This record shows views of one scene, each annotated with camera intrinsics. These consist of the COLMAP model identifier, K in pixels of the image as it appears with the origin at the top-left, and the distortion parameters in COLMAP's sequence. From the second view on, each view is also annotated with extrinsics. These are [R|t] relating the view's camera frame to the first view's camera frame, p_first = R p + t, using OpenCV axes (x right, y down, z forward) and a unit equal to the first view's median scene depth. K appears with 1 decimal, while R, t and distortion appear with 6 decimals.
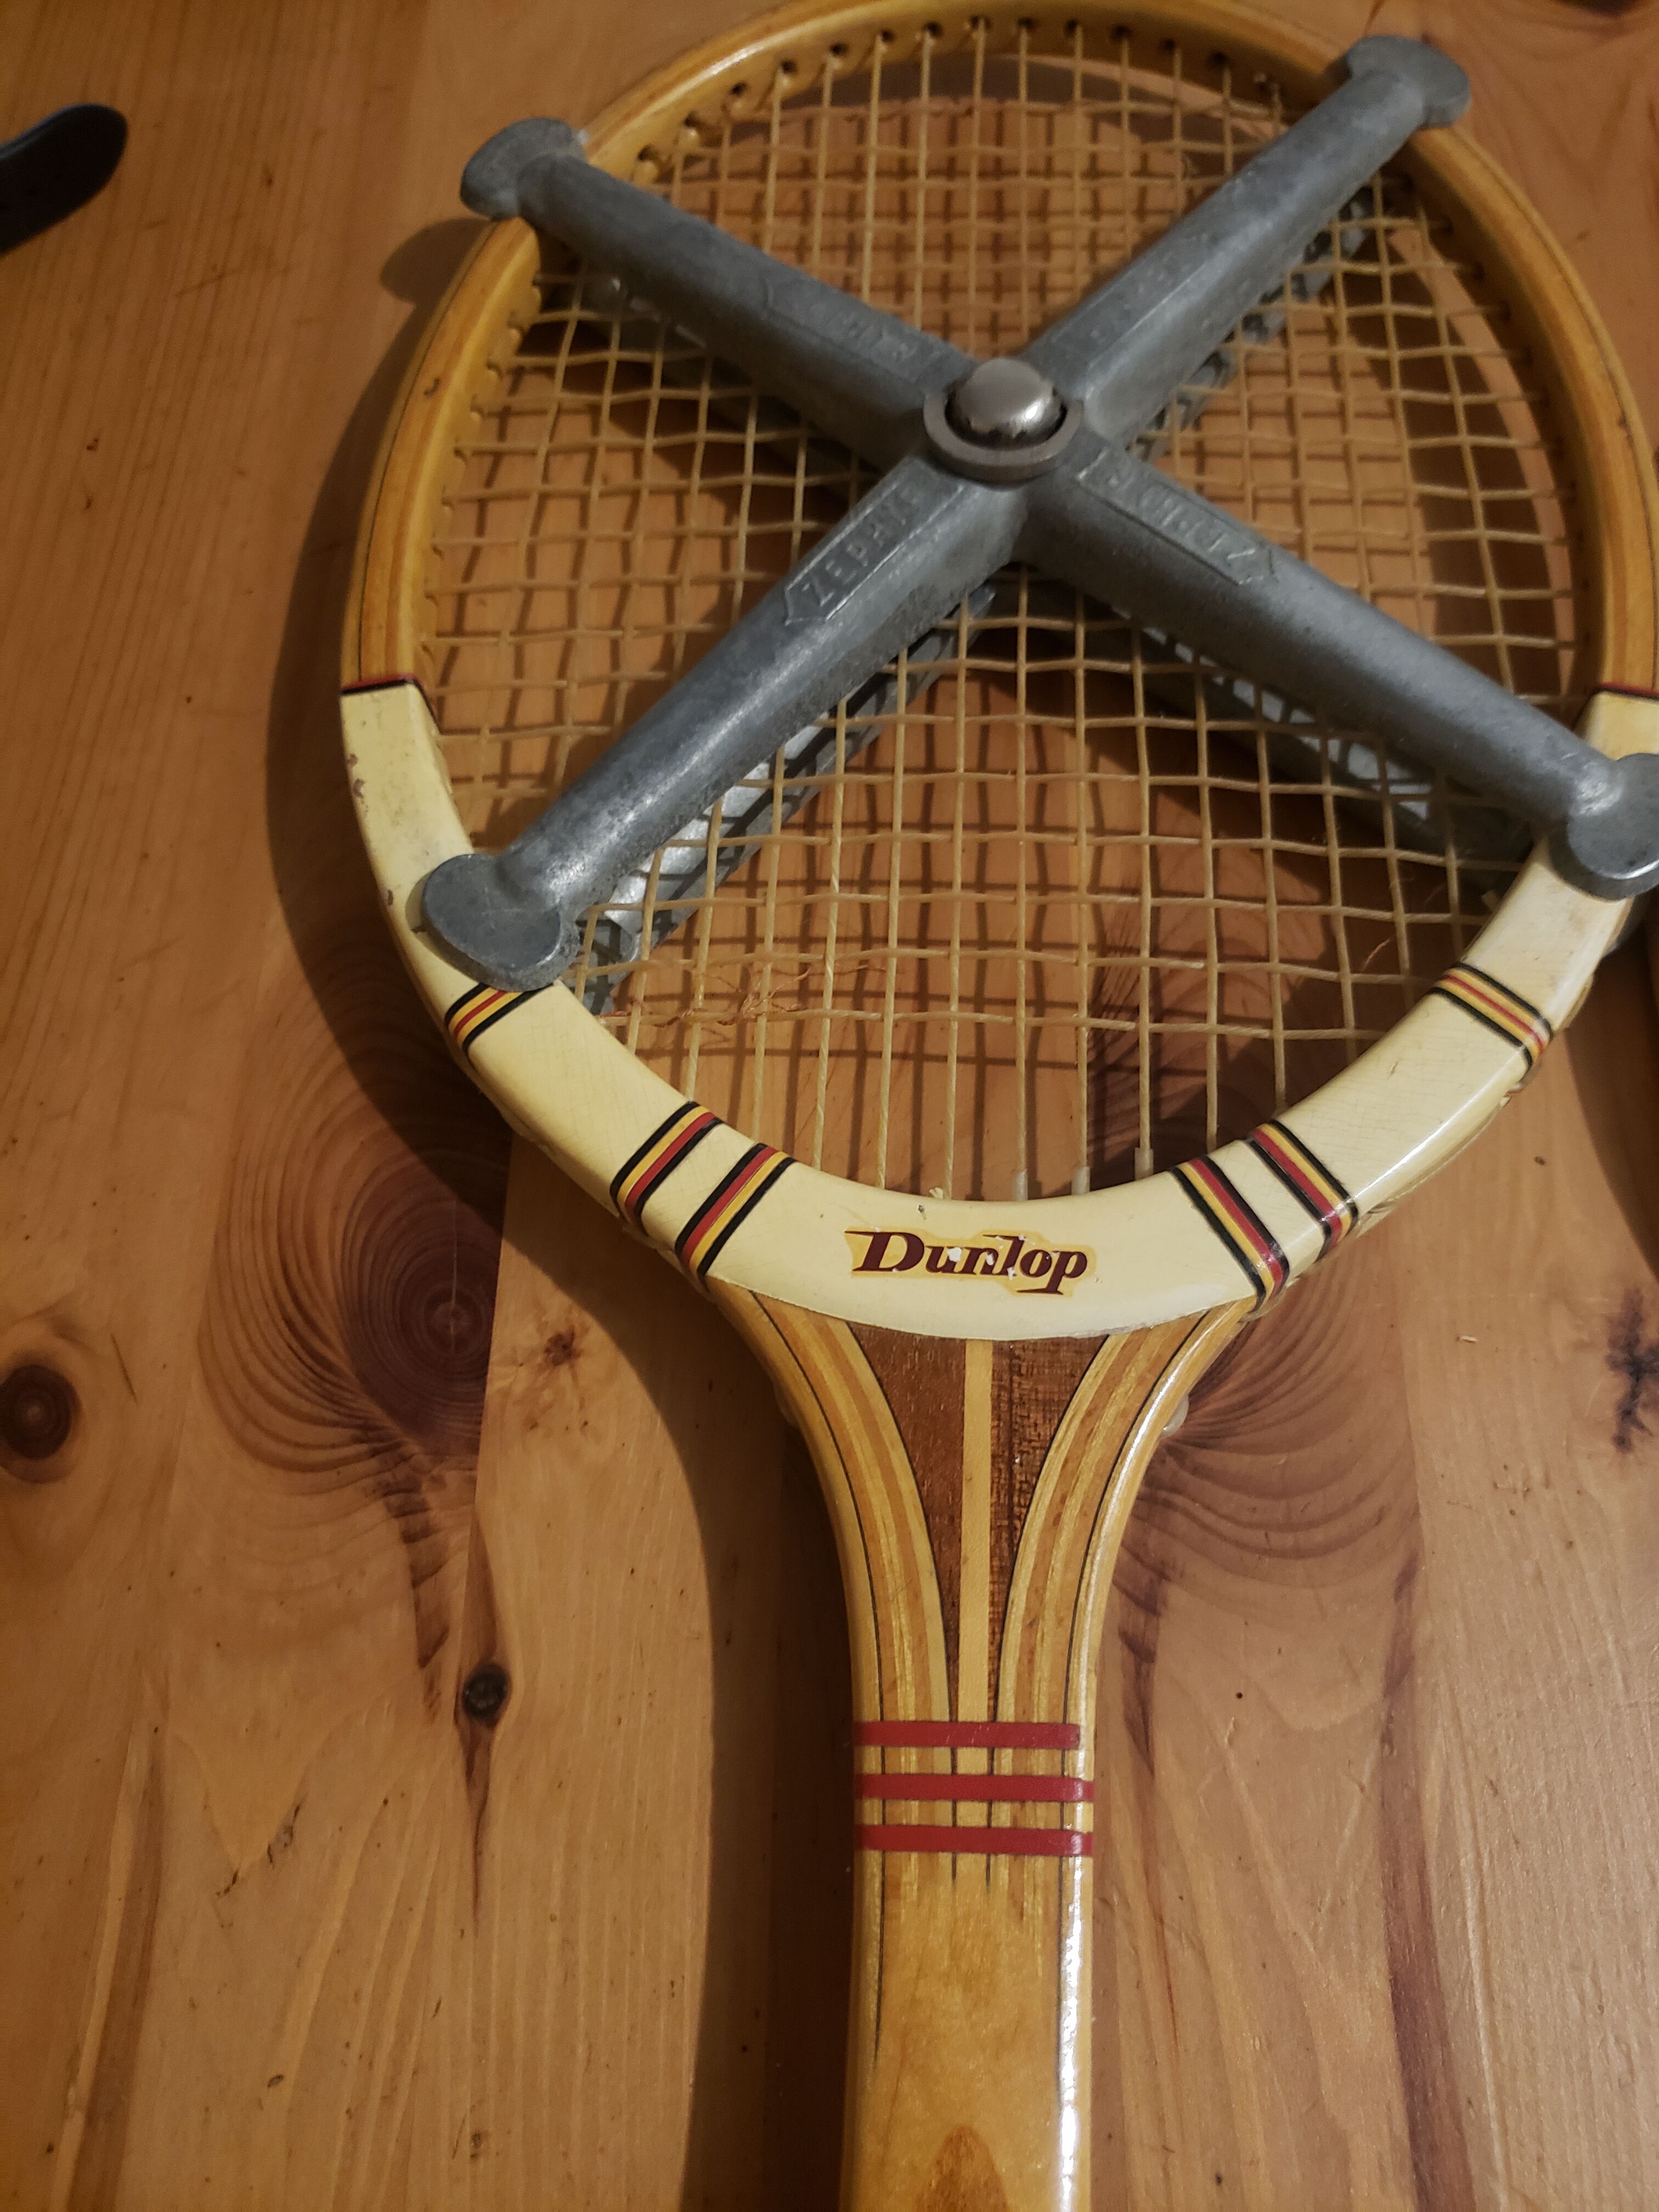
lens RADIAL K [[1689.8, 0, 802.0], [0, 1689.8, 1102.8], [0, 0, 1]] dist [-0.076736, 0.098848]
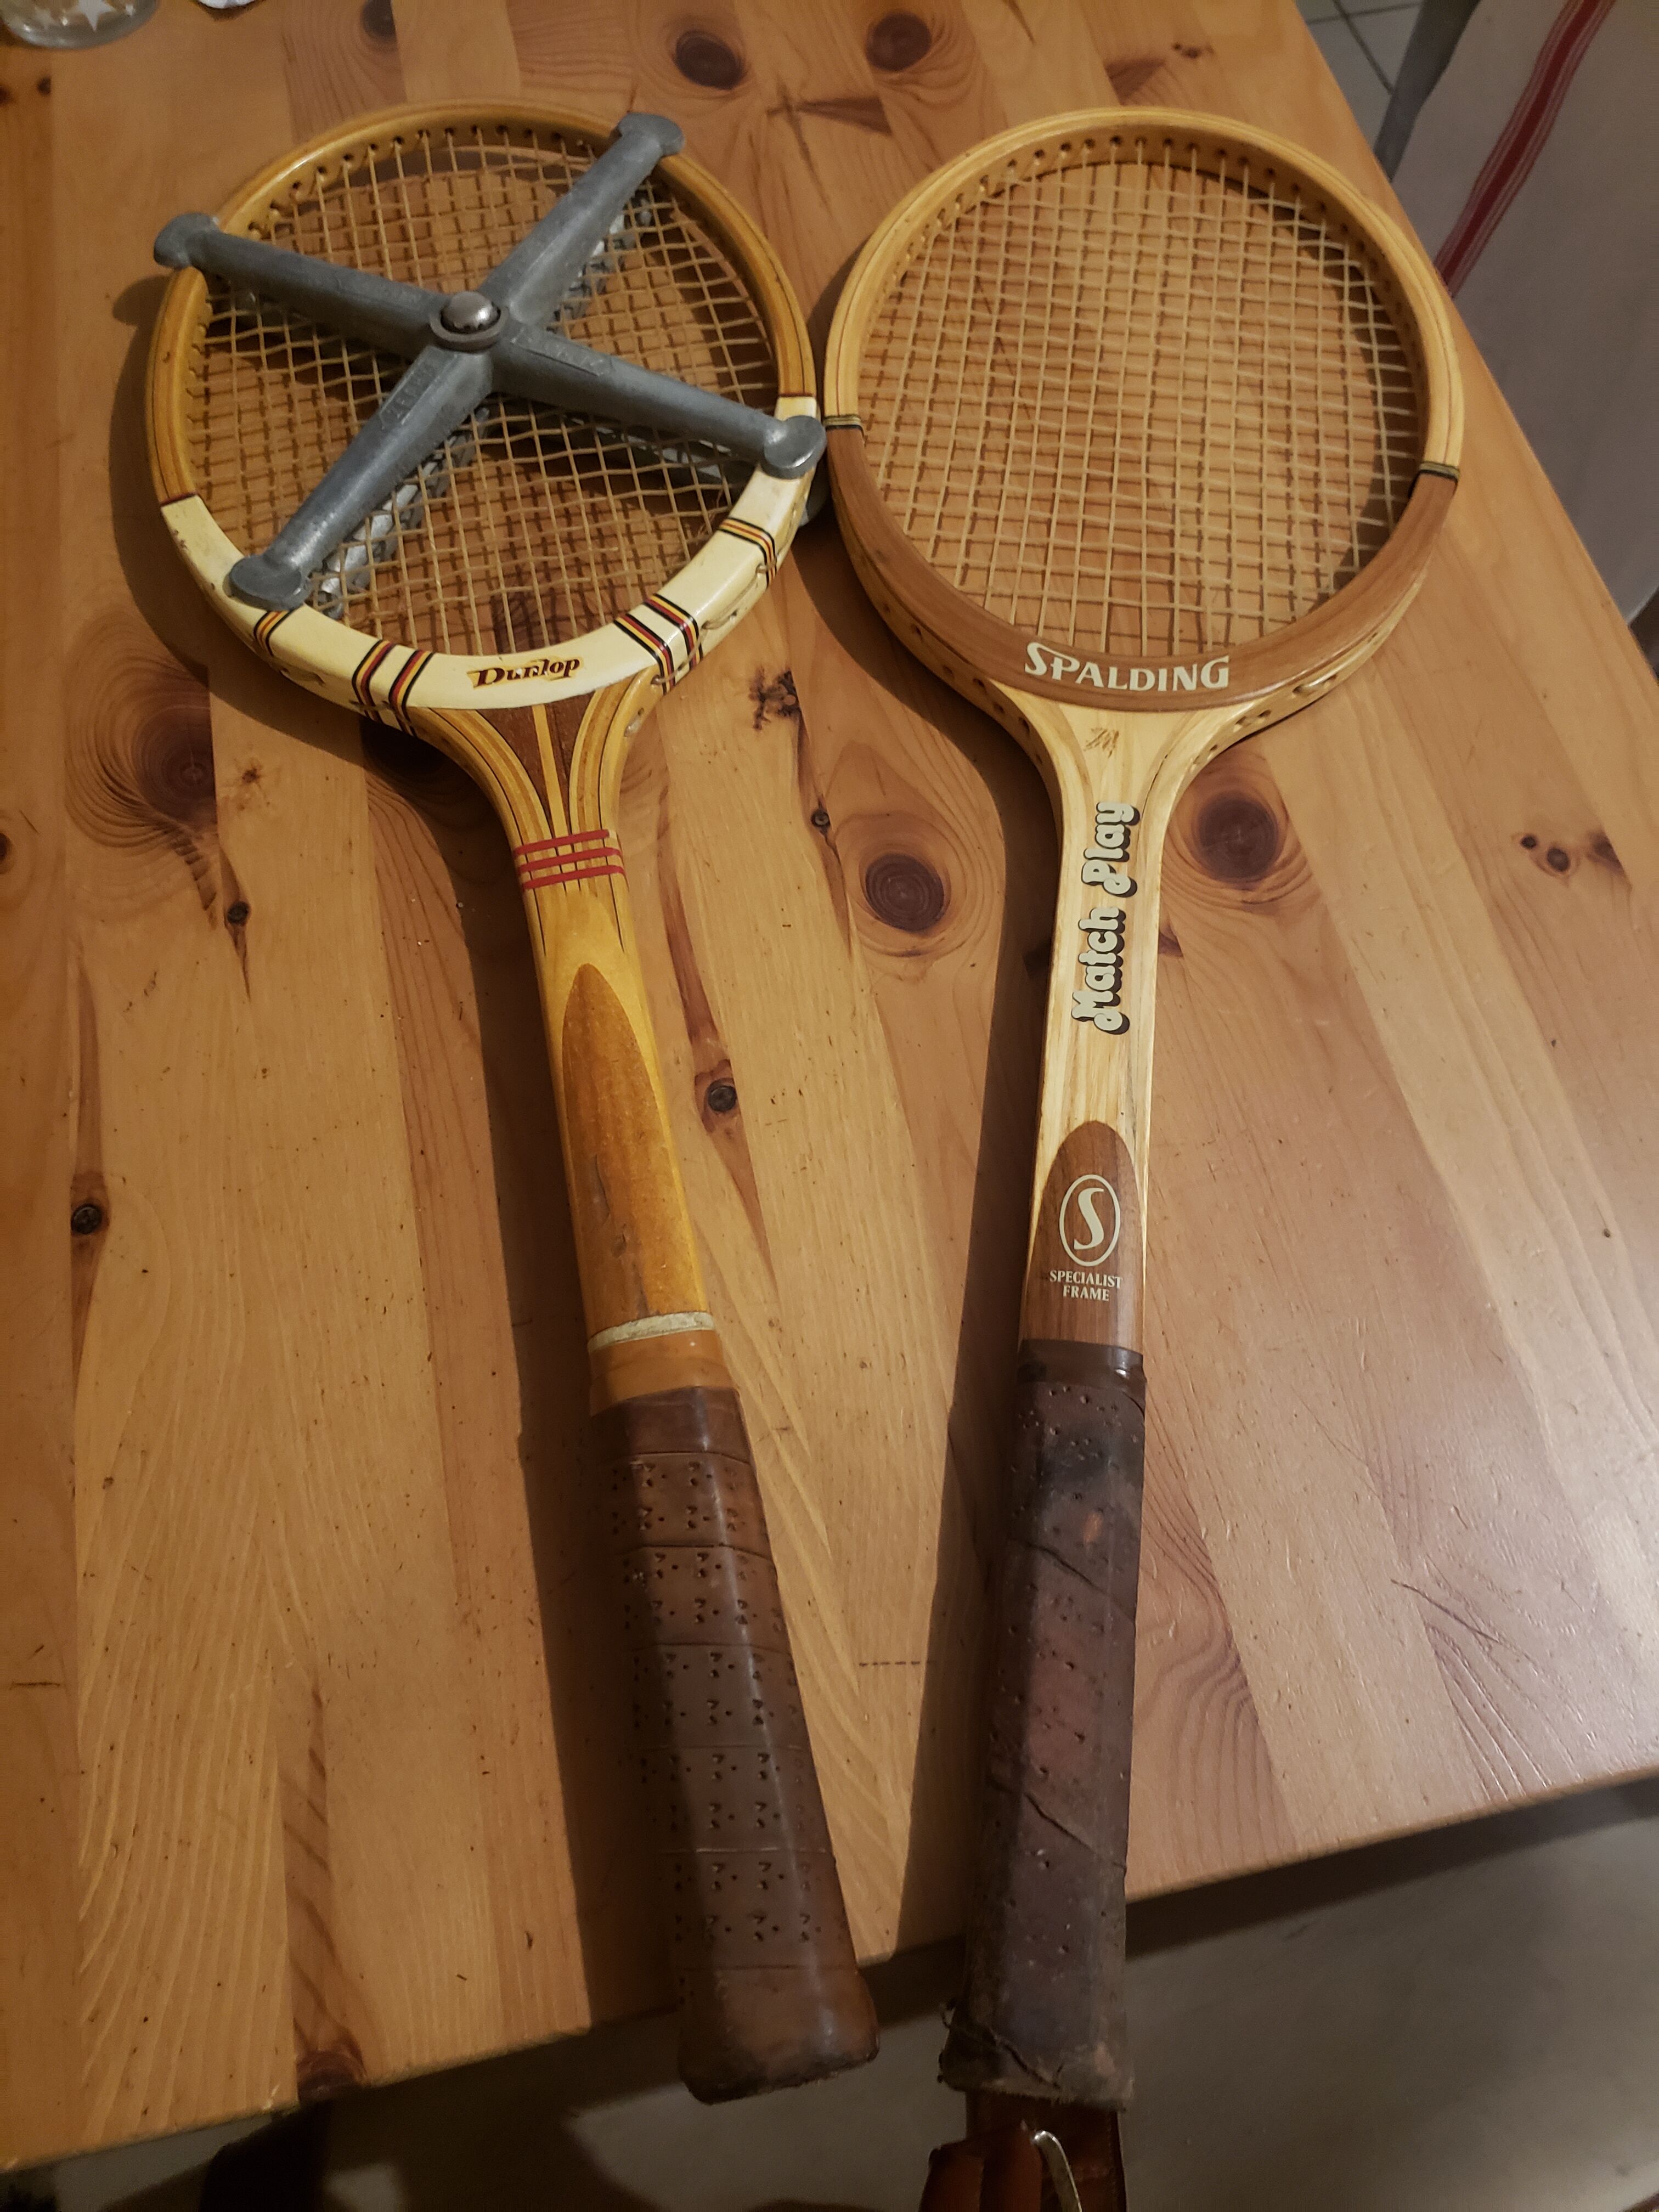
lens RADIAL K [[1658.0, 0, 829.5], [0, 1658.0, 1106.0], [0, 0, 1]] dist [-0.046146, 0.042170]
pose [[0.959902, -0.222710, 0.170257, -0.009946], [0.229693, 0.973010, -0.022220, 0.627281], [-0.160713, 0.060436, 0.985149, -0.917252]]
